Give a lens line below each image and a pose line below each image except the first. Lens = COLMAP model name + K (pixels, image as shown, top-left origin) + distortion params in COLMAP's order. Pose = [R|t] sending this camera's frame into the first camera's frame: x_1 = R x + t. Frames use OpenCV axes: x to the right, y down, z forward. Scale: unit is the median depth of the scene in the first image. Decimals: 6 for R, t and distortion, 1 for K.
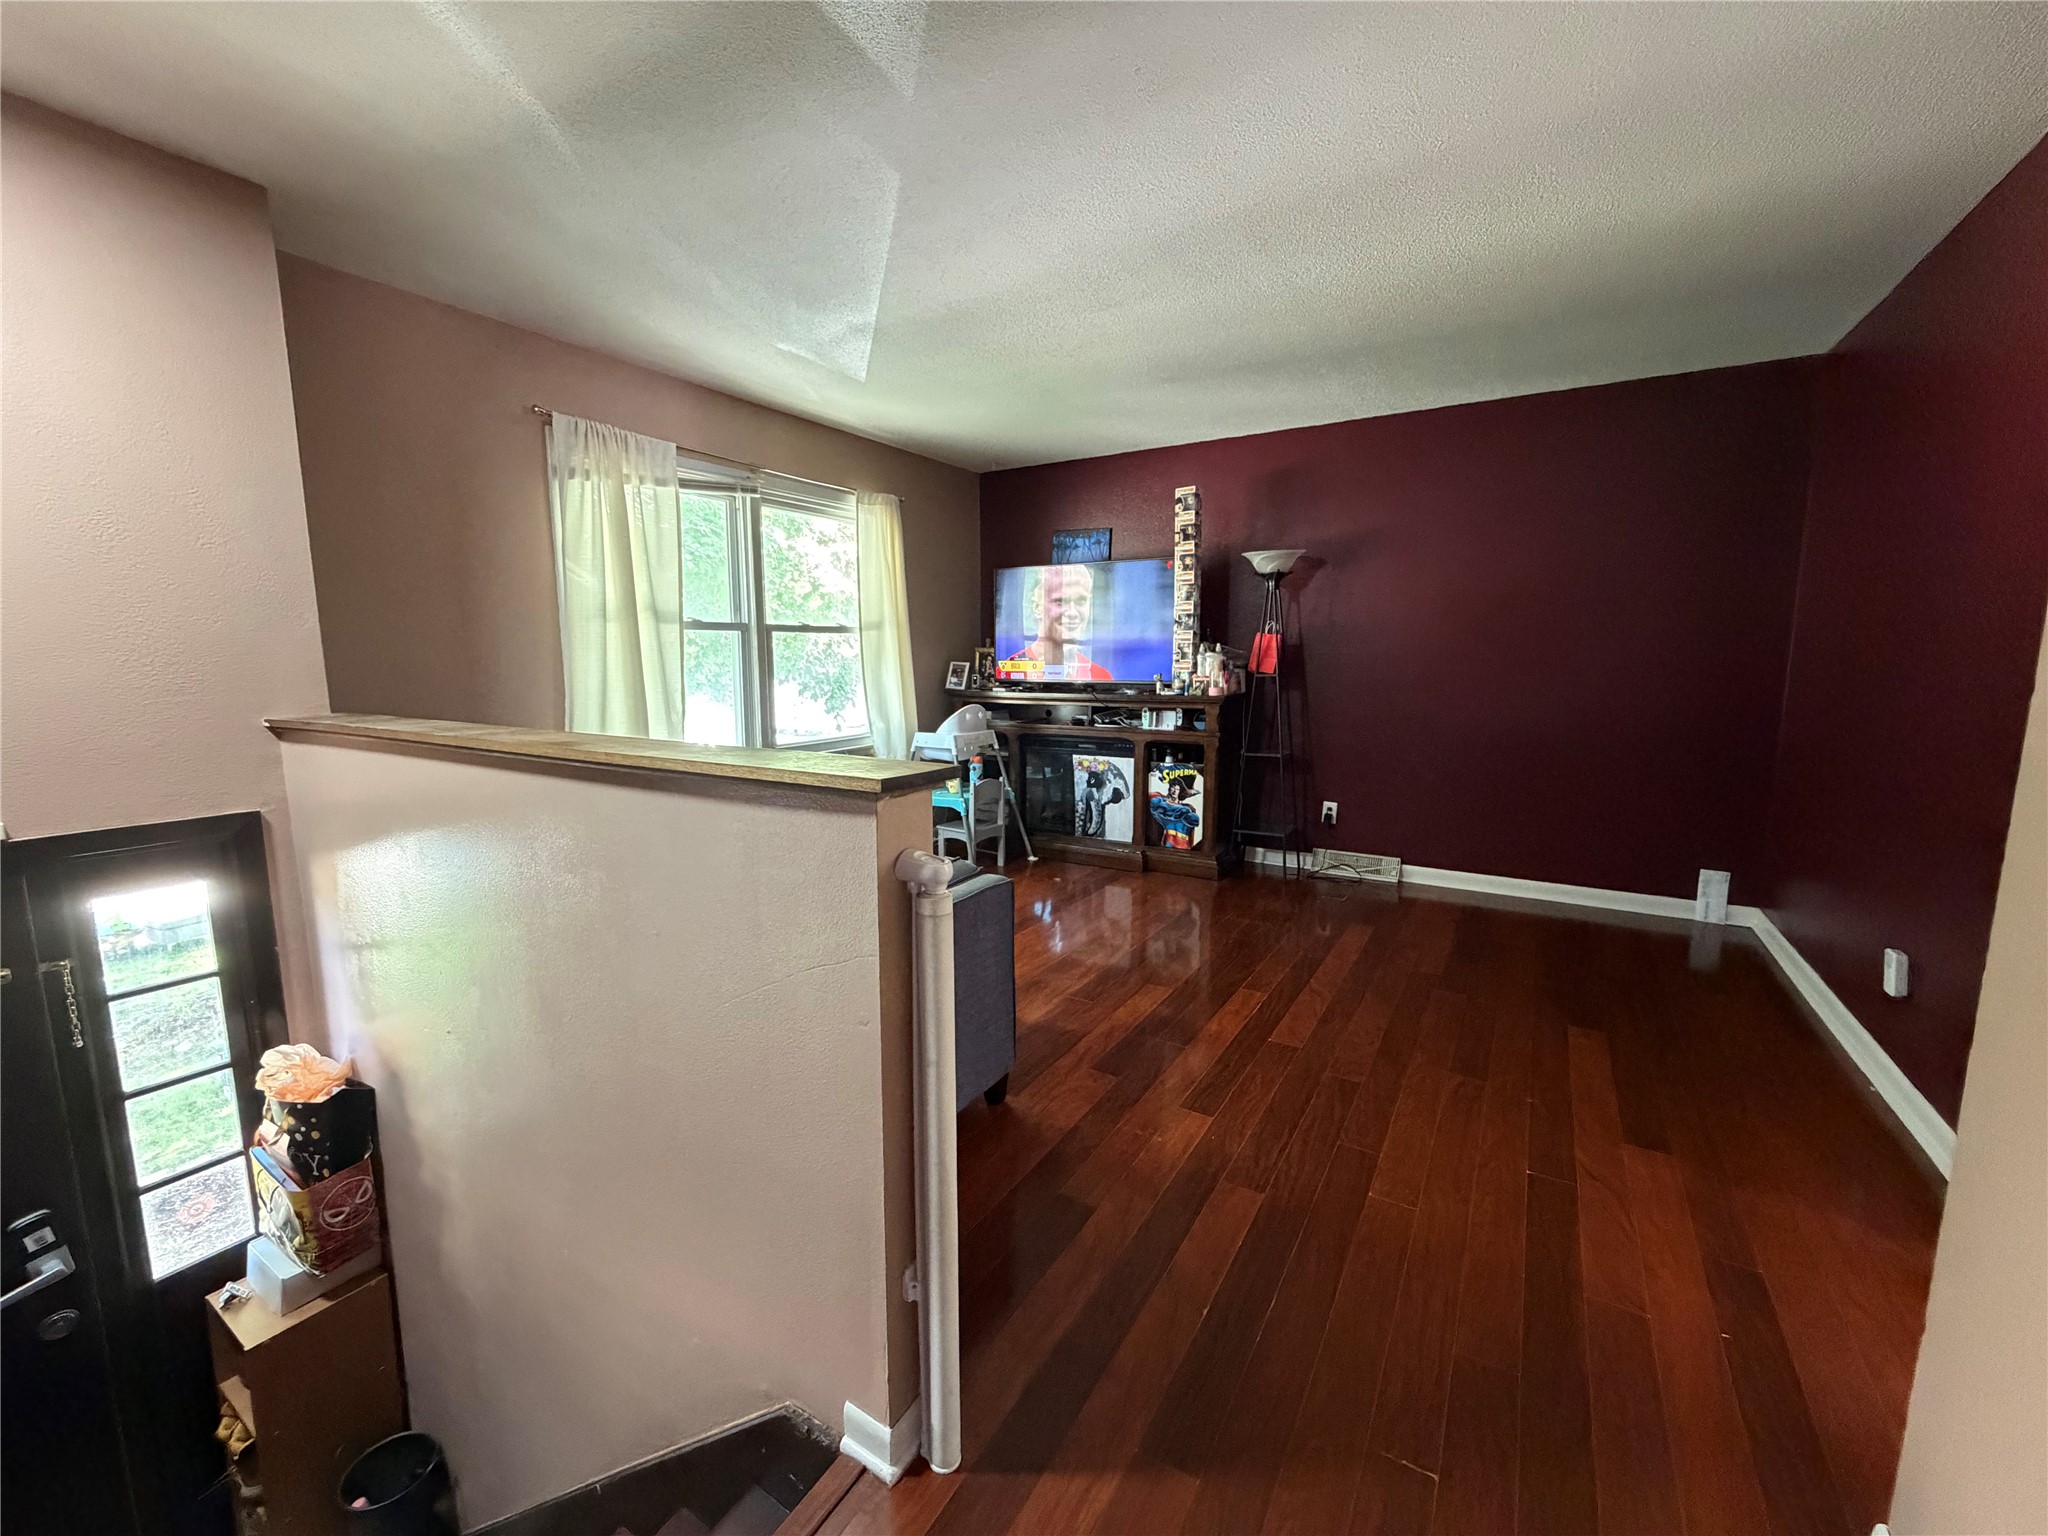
lens RADIAL K [[826.1, 0, 1018.5], [0, 826.1, 765.3], [0, 0, 1]] dist [-0.003873, -0.000180]
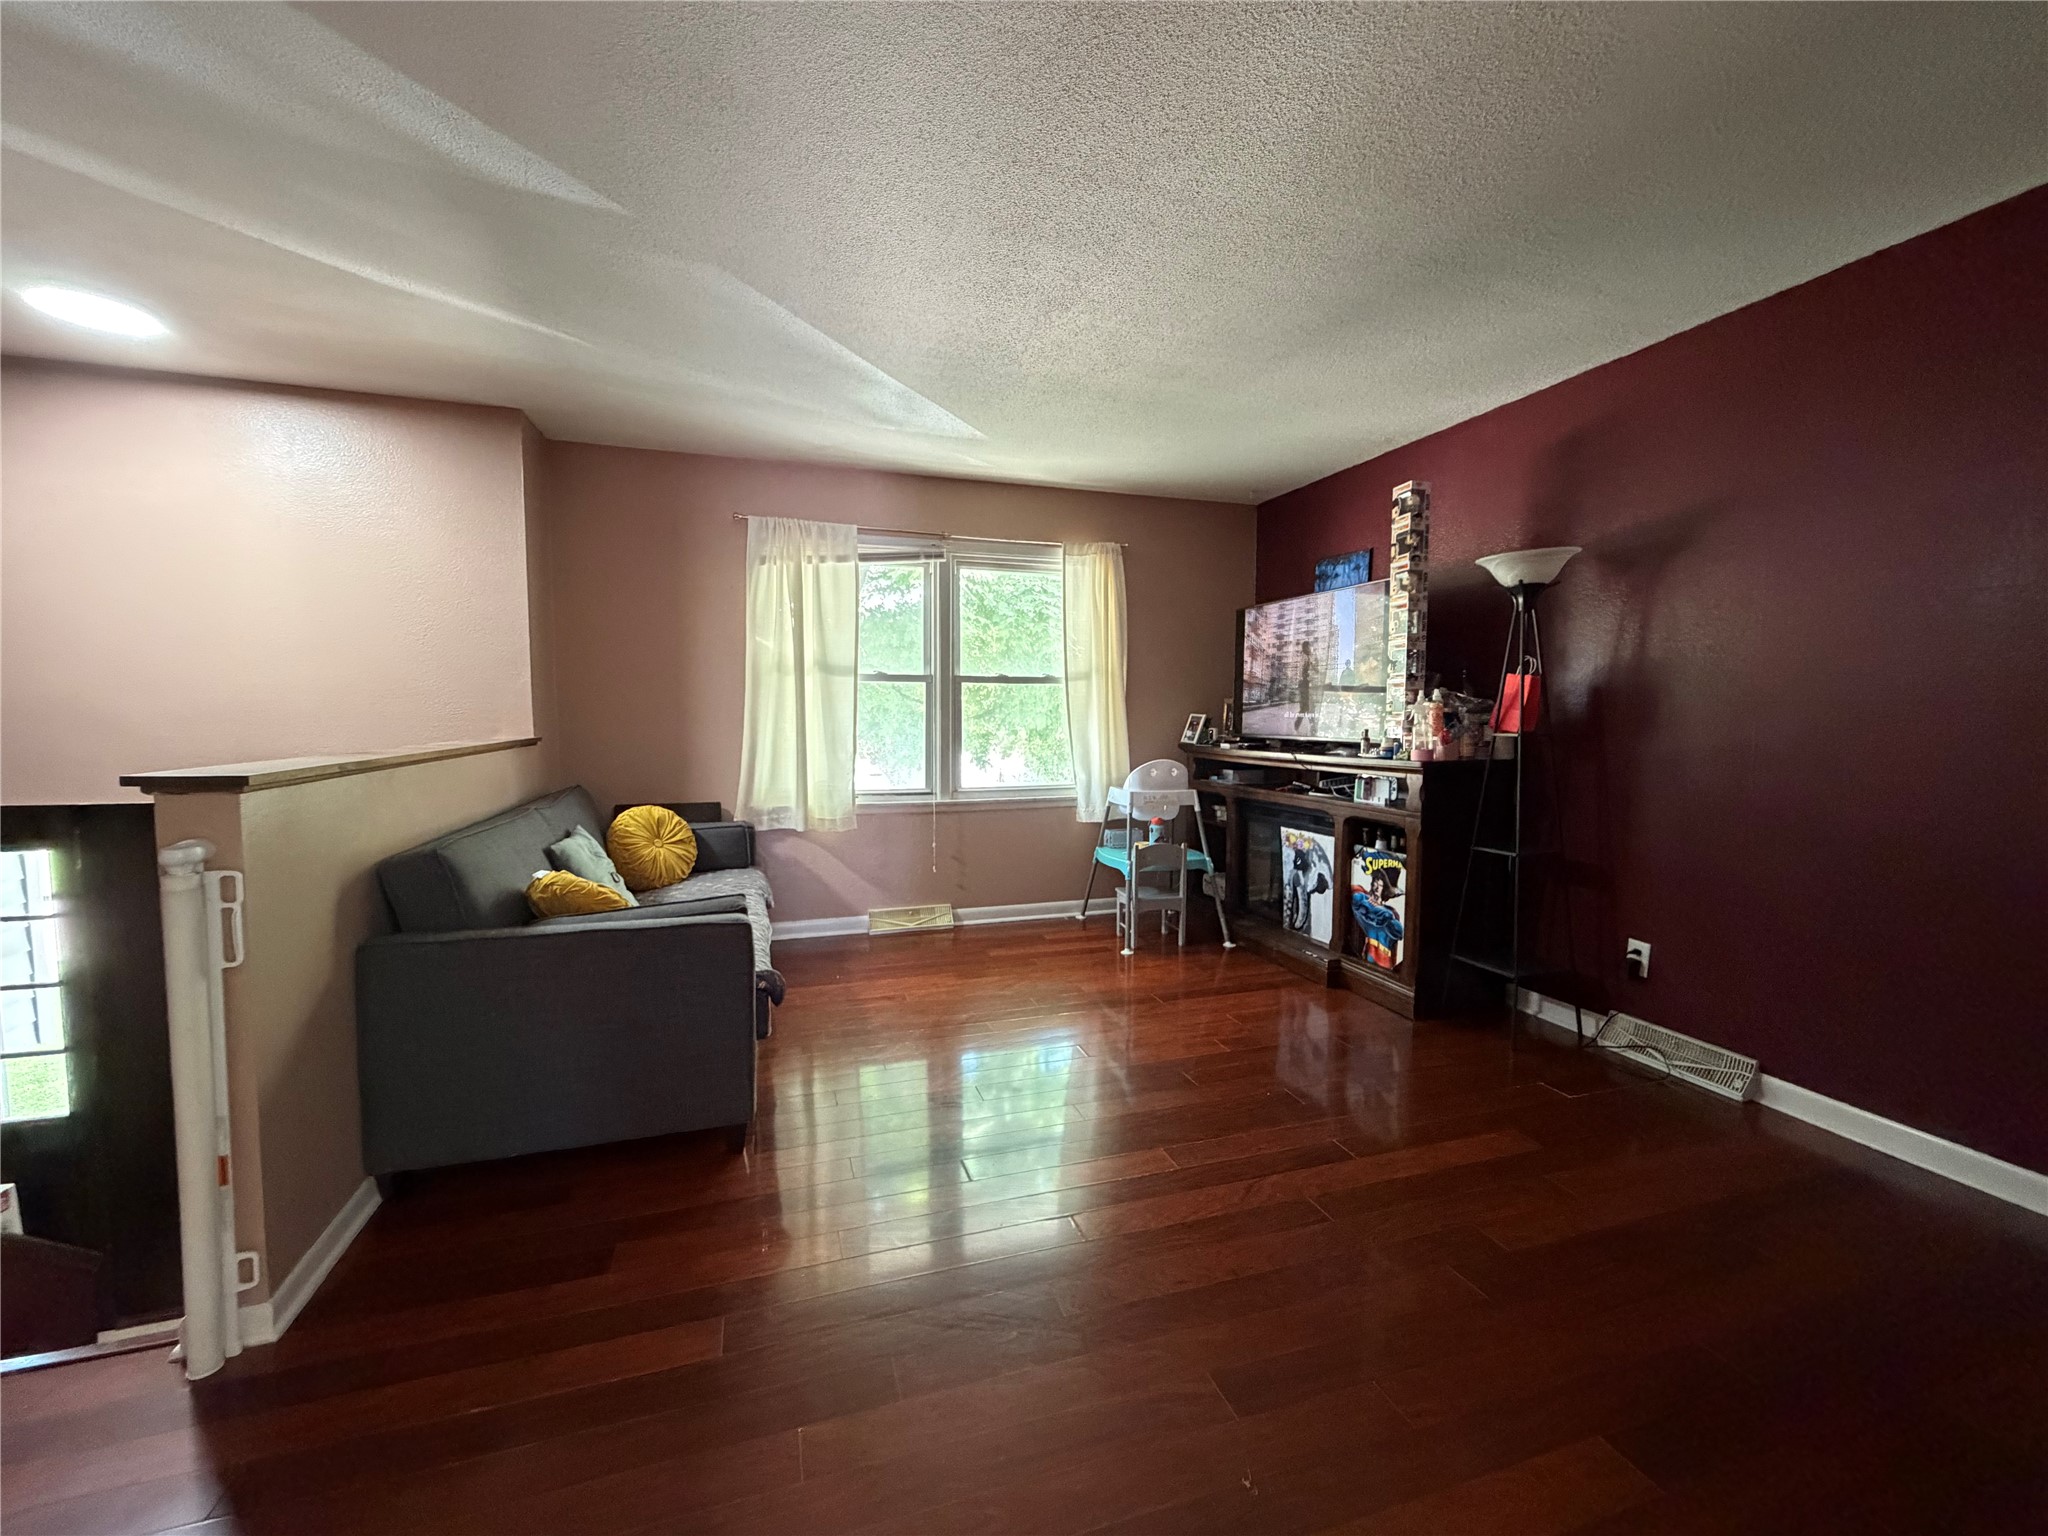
lens RADIAL K [[826.1, 0, 1014.0], [0, 826.1, 762.0], [0, 0, 1]] dist [-0.003873, -0.000180]
pose [[0.758871, 0.046304, -0.649593, 0.416763], [-0.094107, 0.994797, -0.039028, -0.020875], [0.644406, 0.090749, 0.759280, 0.214193]]
